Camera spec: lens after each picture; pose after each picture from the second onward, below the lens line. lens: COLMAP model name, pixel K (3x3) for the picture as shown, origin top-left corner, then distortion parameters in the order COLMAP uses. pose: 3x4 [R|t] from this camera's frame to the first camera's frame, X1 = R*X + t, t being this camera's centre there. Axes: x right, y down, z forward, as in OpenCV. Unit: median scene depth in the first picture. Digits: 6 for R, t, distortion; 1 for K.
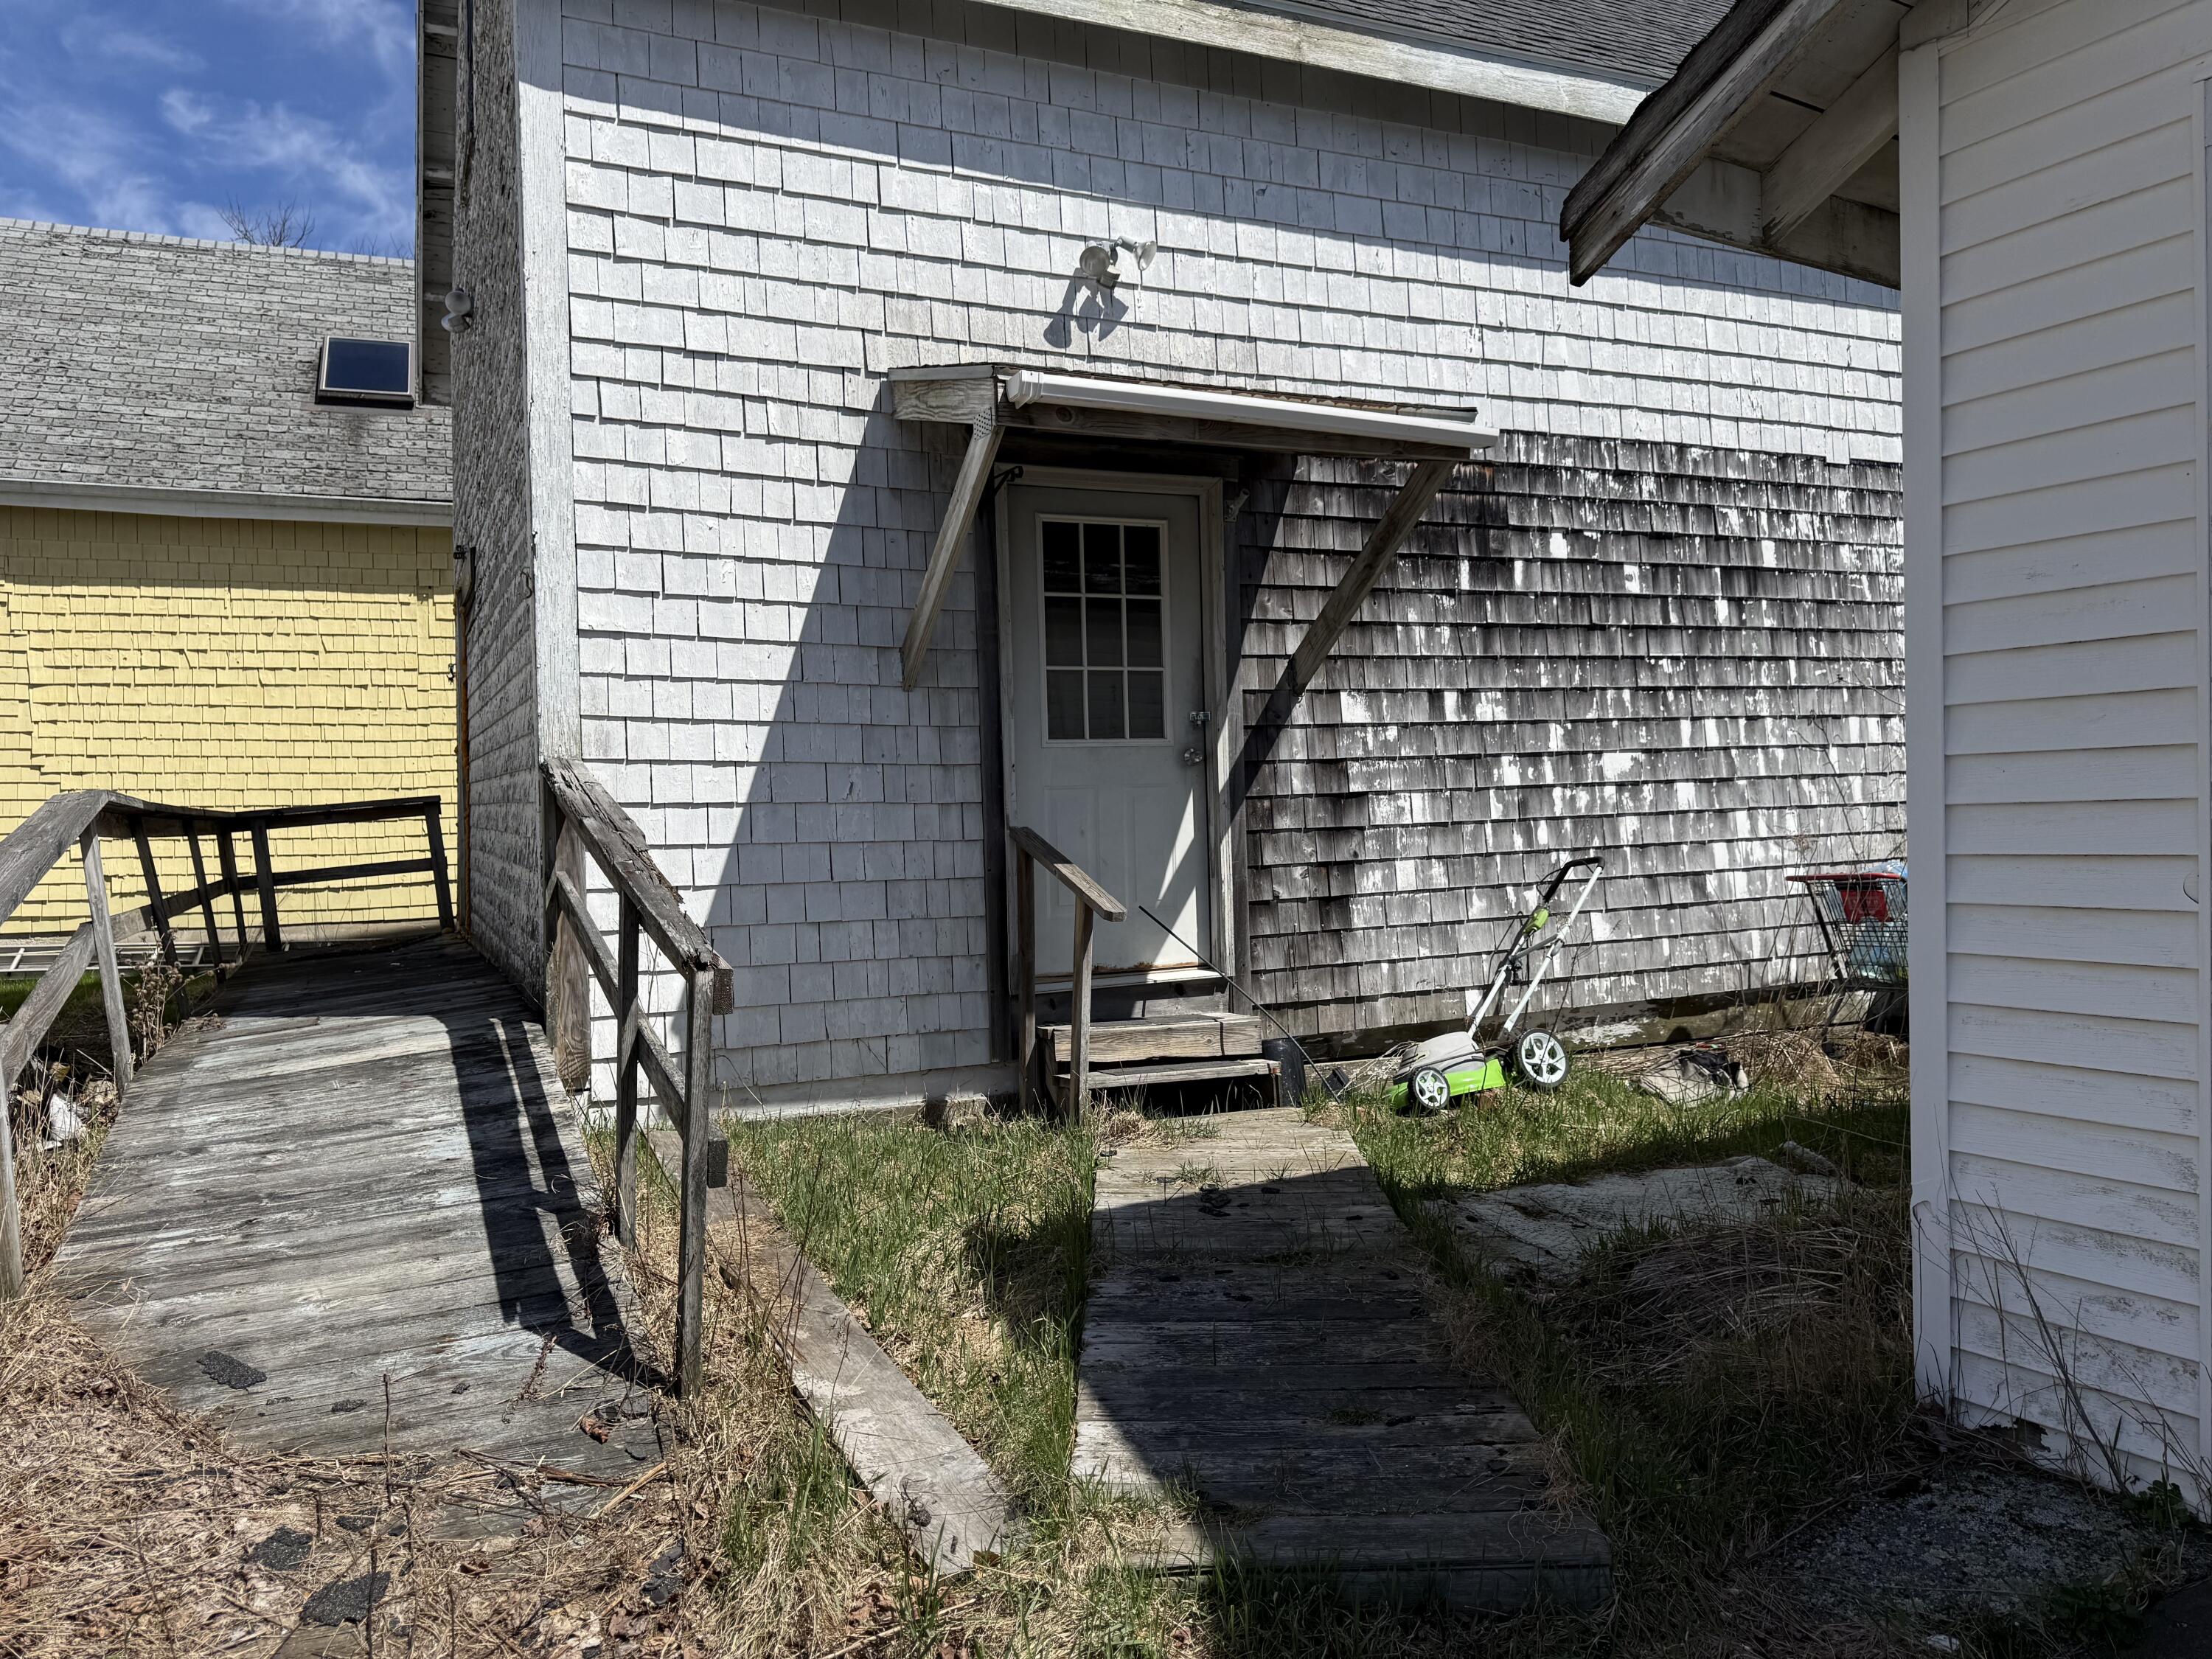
lens RADIAL K [[1533.4, 0, 1108.7], [0, 1533.4, 839.1], [0, 0, 1]] dist [0.052854, -0.067306]
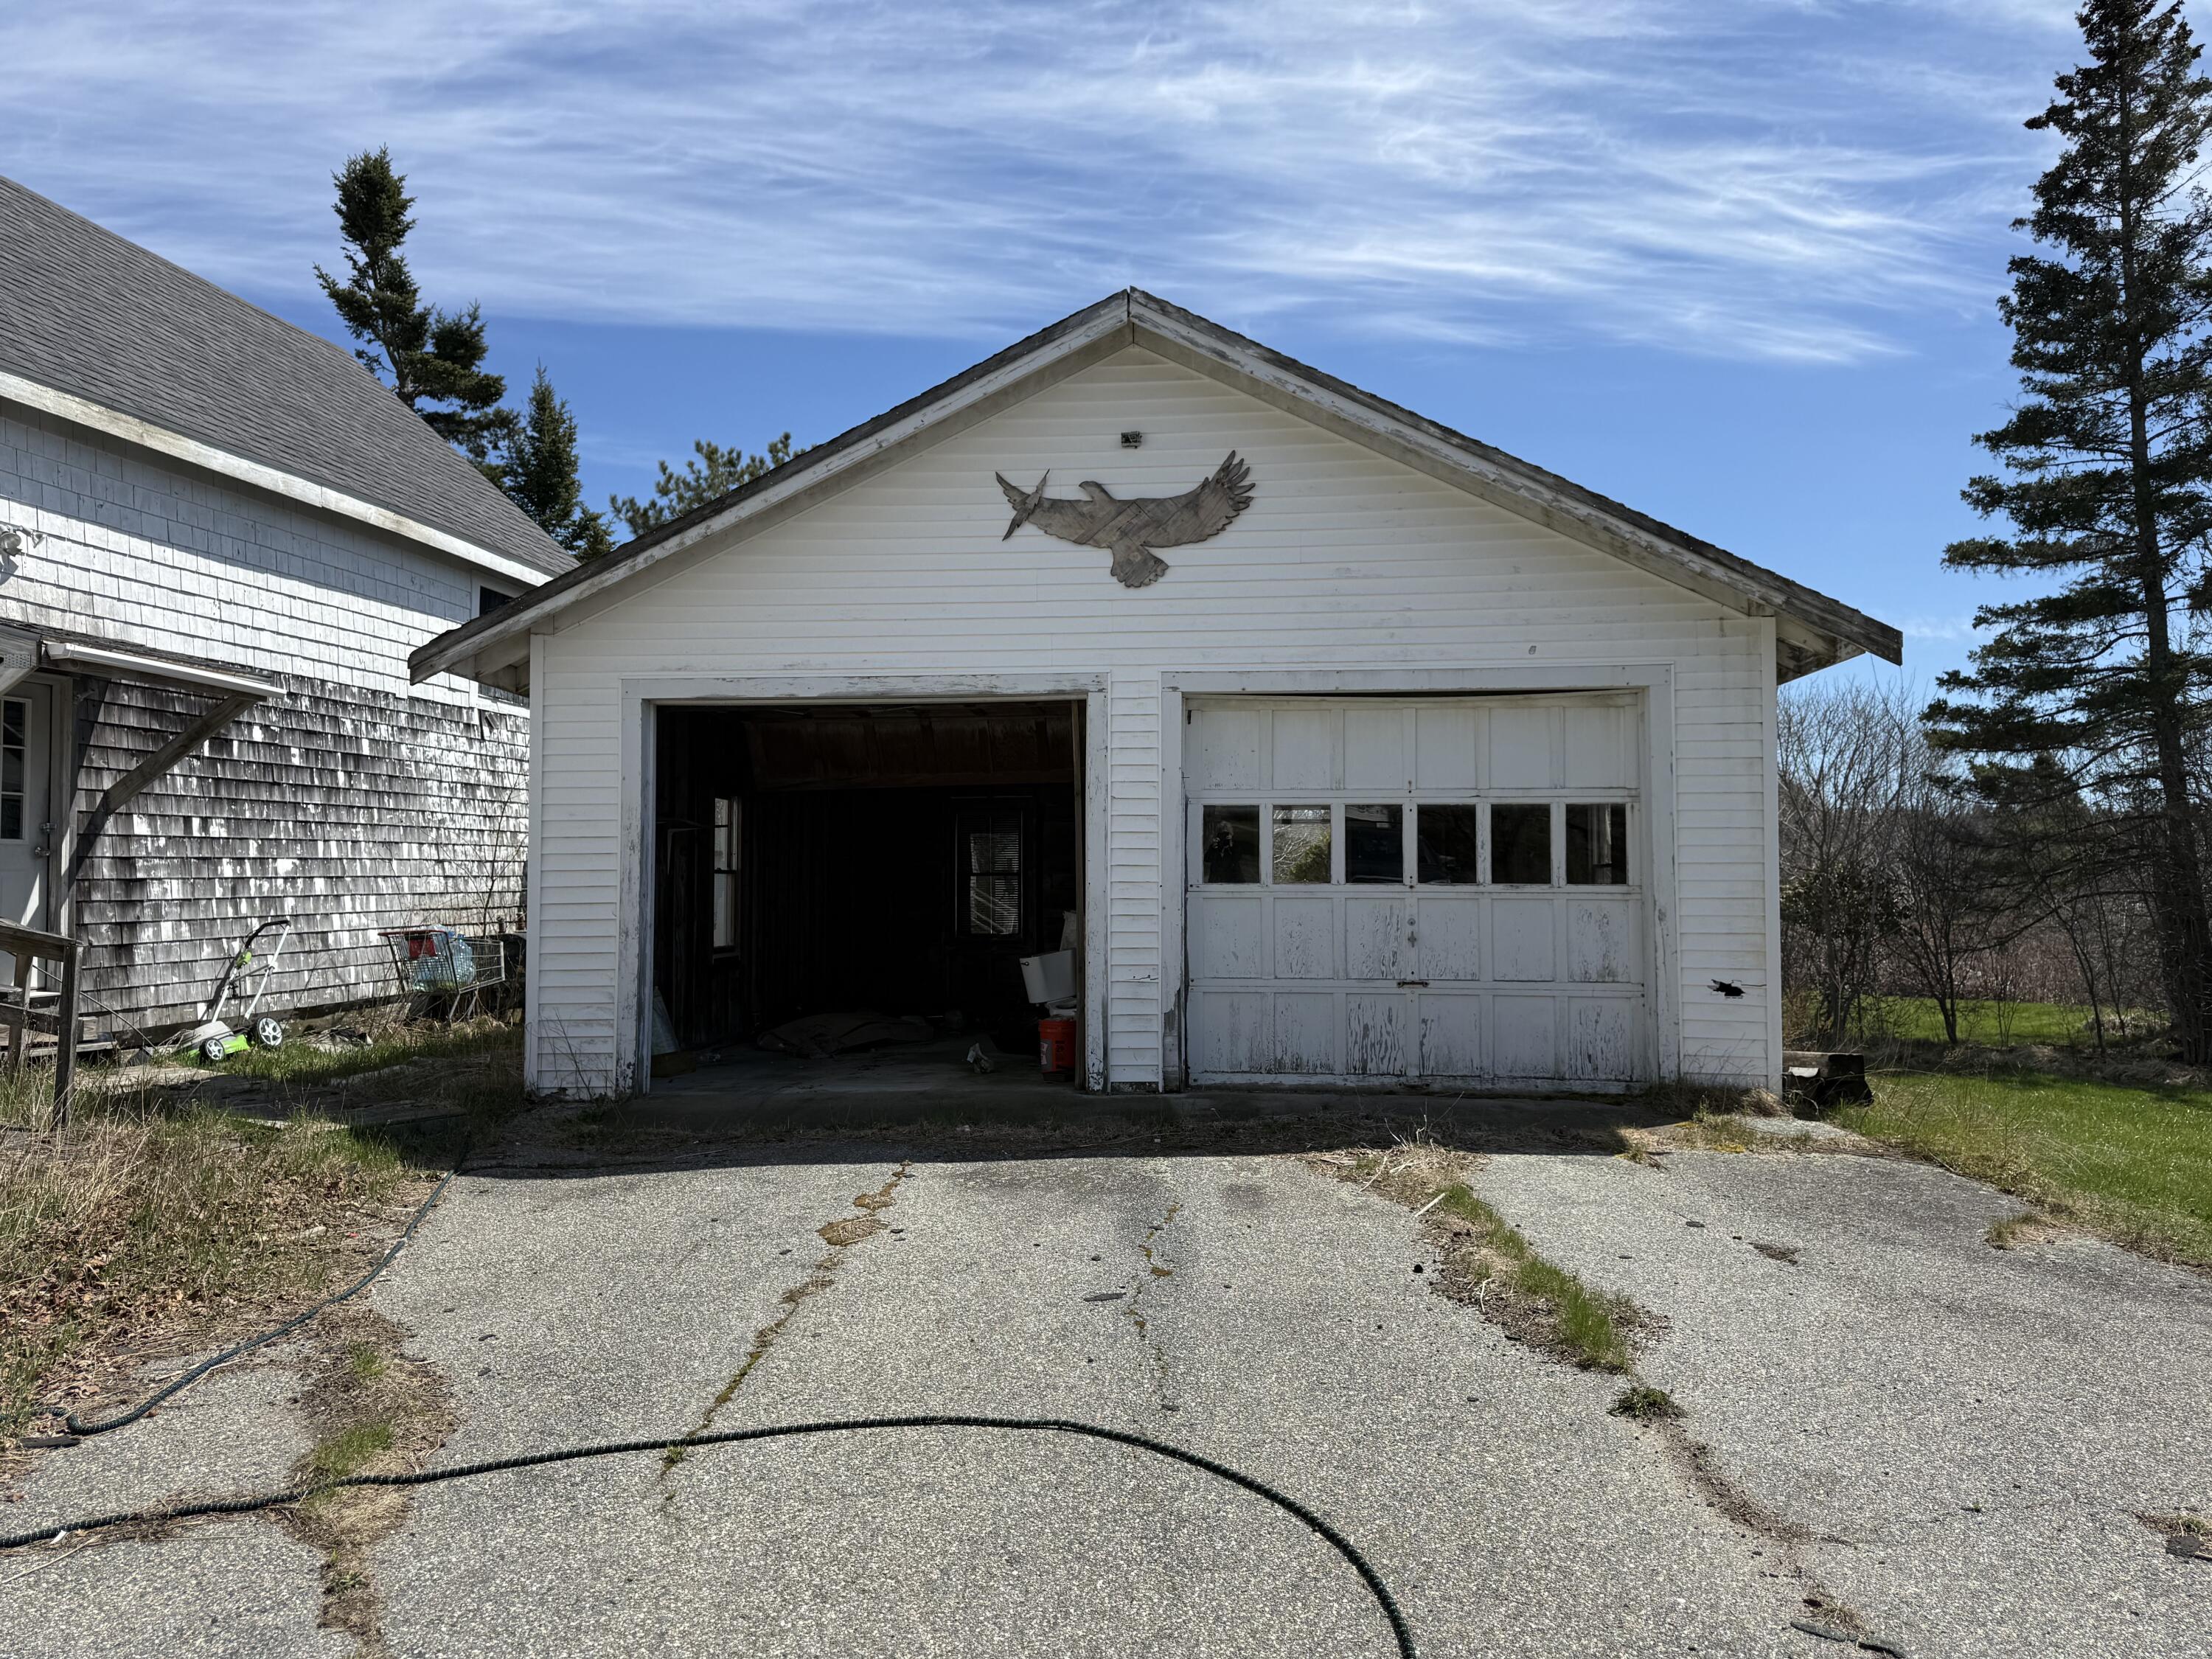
lens RADIAL K [[1533.4, 0, 1083.1], [0, 1533.4, 827.3], [0, 0, 1]] dist [0.052854, -0.067306]
pose [[0.565401, 0.052828, 0.823123, -0.653111], [0.009172, 0.997482, -0.070319, 0.040803], [-0.824765, 0.047308, 0.563493, -0.763839]]
